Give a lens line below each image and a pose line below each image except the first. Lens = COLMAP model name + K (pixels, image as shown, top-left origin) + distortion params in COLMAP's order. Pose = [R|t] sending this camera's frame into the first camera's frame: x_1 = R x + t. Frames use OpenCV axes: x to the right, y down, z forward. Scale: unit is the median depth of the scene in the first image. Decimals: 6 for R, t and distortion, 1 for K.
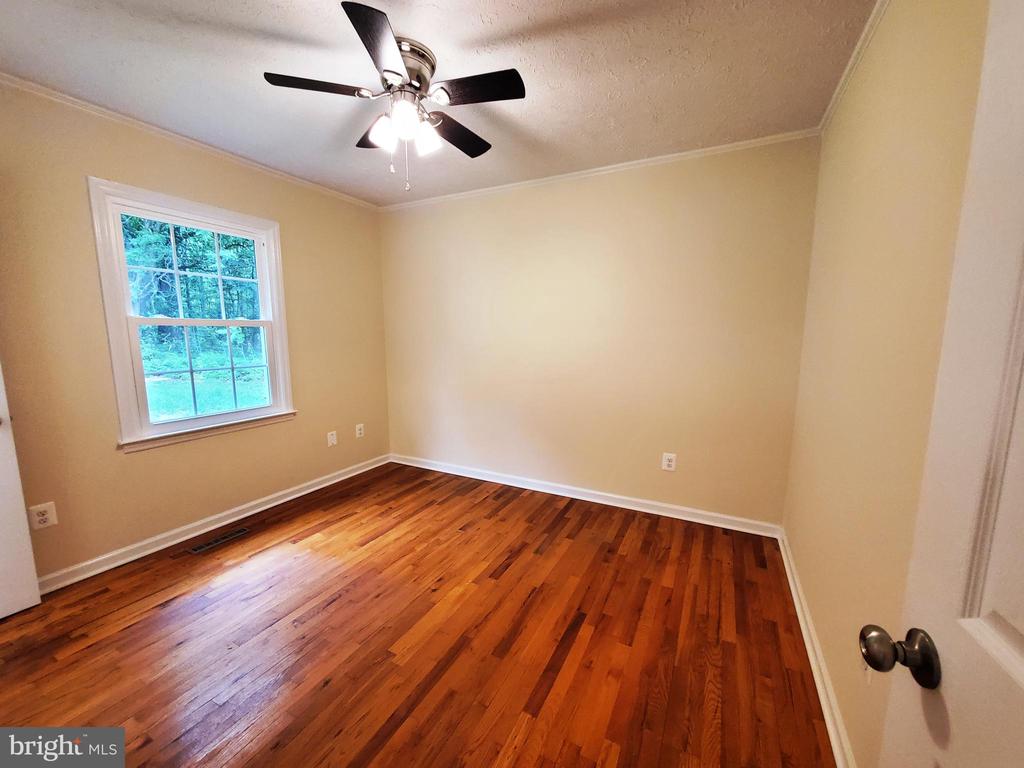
lens RADIAL K [[404.2, 0, 511.8], [0, 404.2, 391.5], [0, 0, 1]] dist [-0.001843, -0.000129]
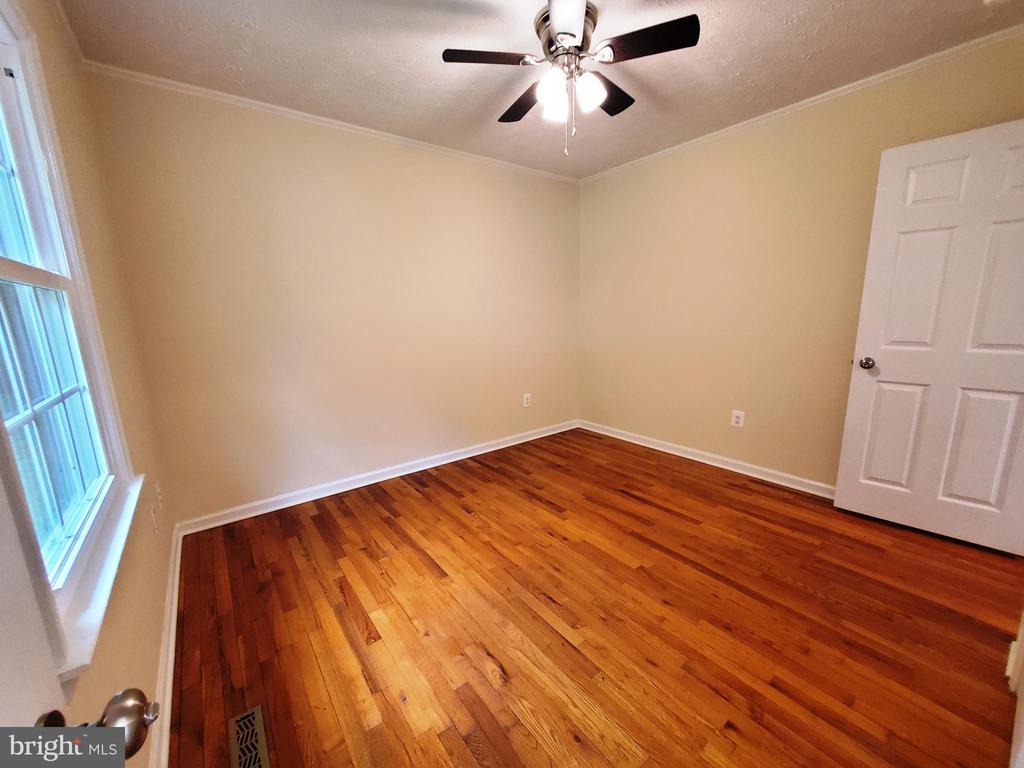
lens RADIAL K [[404.2, 0, 511.8], [0, 404.2, 391.5], [0, 0, 1]] dist [-0.001843, -0.000129]
pose [[0.424826, -0.195235, 0.883972, -0.877941], [0.156034, 0.977645, 0.140936, -0.056739], [-0.891727, 0.078056, 0.445792, 0.470520]]
